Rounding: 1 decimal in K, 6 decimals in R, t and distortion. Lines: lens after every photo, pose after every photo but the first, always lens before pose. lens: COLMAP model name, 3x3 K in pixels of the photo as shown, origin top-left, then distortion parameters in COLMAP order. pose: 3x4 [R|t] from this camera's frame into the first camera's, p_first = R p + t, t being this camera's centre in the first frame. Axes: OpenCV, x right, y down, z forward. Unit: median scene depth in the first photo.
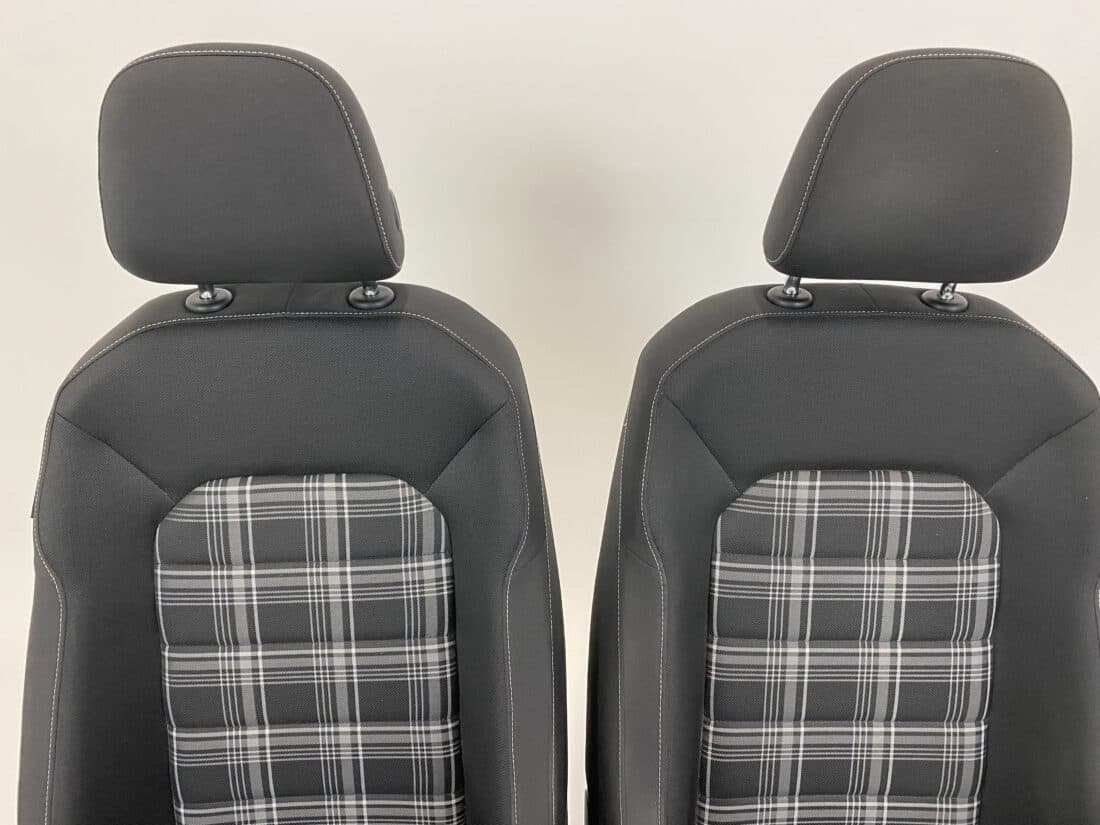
lens RADIAL K [[845.3, 0, 535.5], [0, 845.3, 399.6], [0, 0, 1]] dist [0.055178, -0.089649]
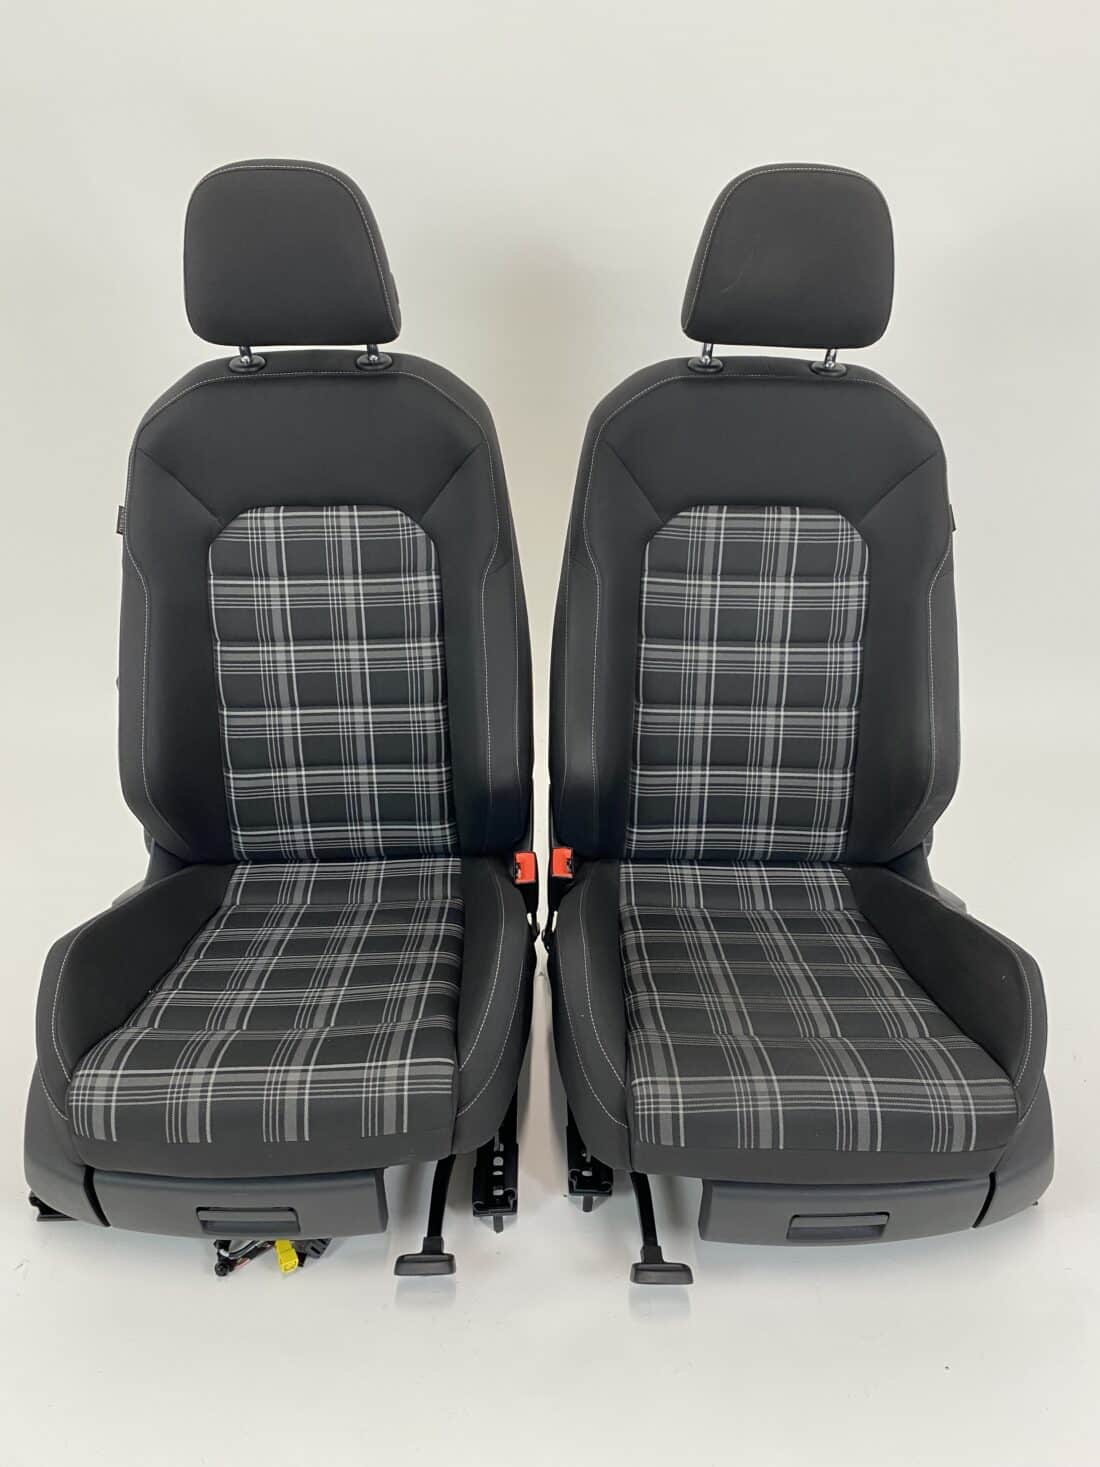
lens RADIAL K [[1127.4, 0, 558.3], [0, 1127.4, 726.6], [0, 0, 1]] dist [0.055178, -0.089649]
pose [[0.999987, 0.004726, 0.001846, 0.078819], [-0.004899, 0.994000, 0.109266, 0.228720], [-0.001319, -0.109274, 0.994011, -0.726872]]
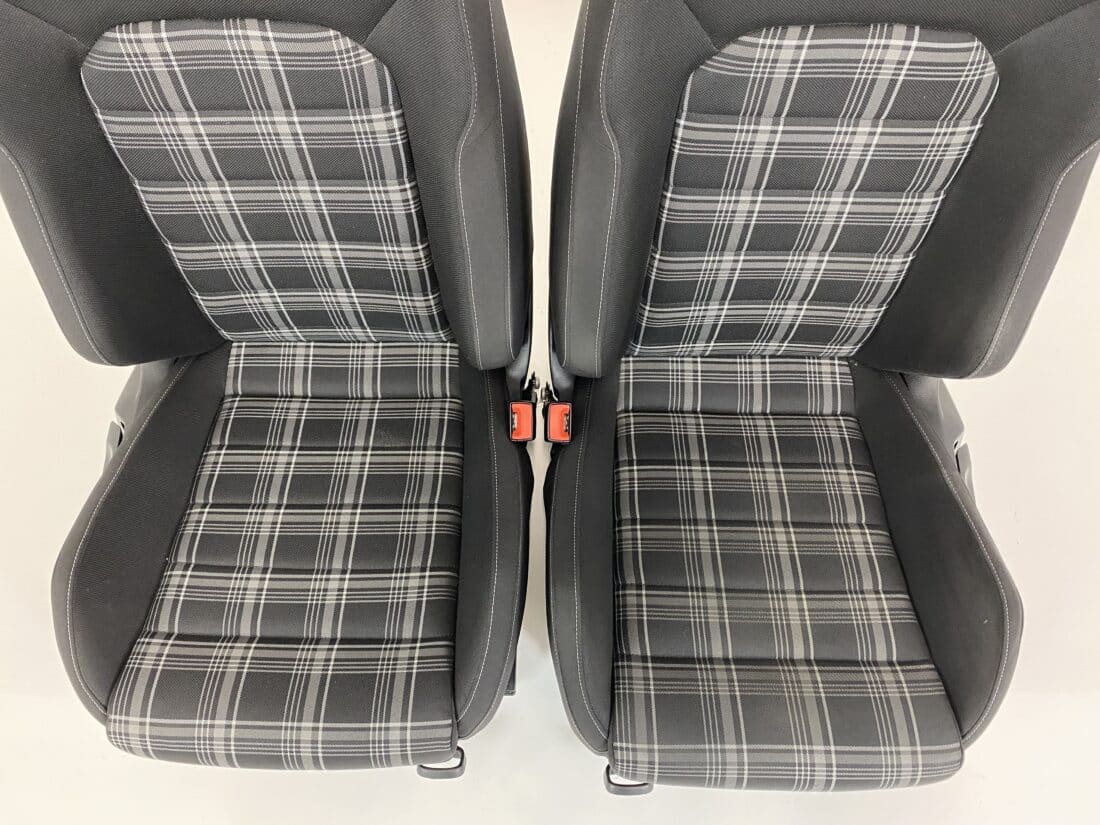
lens RADIAL K [[845.3, 0, 546.3], [0, 845.3, 414.5], [0, 0, 1]] dist [0.055178, -0.089649]
pose [[0.999495, 0.029031, -0.012951, 0.084710], [-0.009732, 0.667294, 0.744731, -0.294593], [0.030262, -0.744228, 0.667239, 0.118032]]
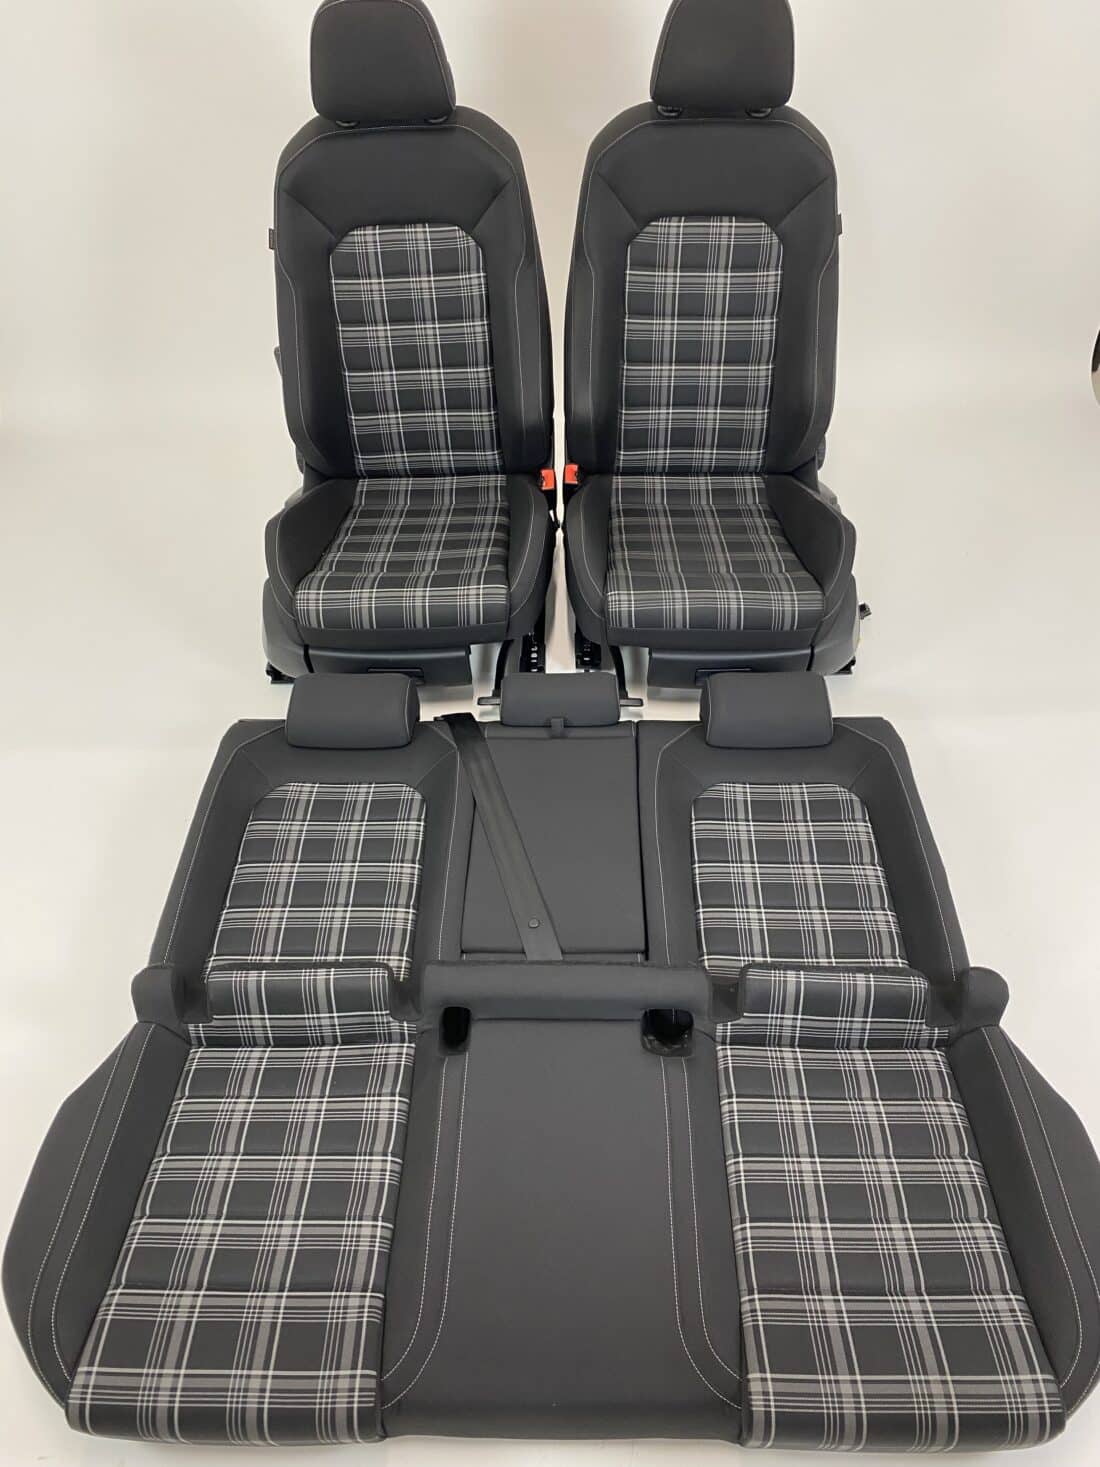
lens RADIAL K [[1127.4, 0, 548.8], [0, 1127.4, 736.2], [0, 0, 1]] dist [0.055178, -0.089649]
pose [[0.999105, 0.001608, -0.042279, 0.147371], [0.016354, 0.906931, 0.420961, 0.062842], [0.039021, -0.421276, 0.906093, -1.703158]]
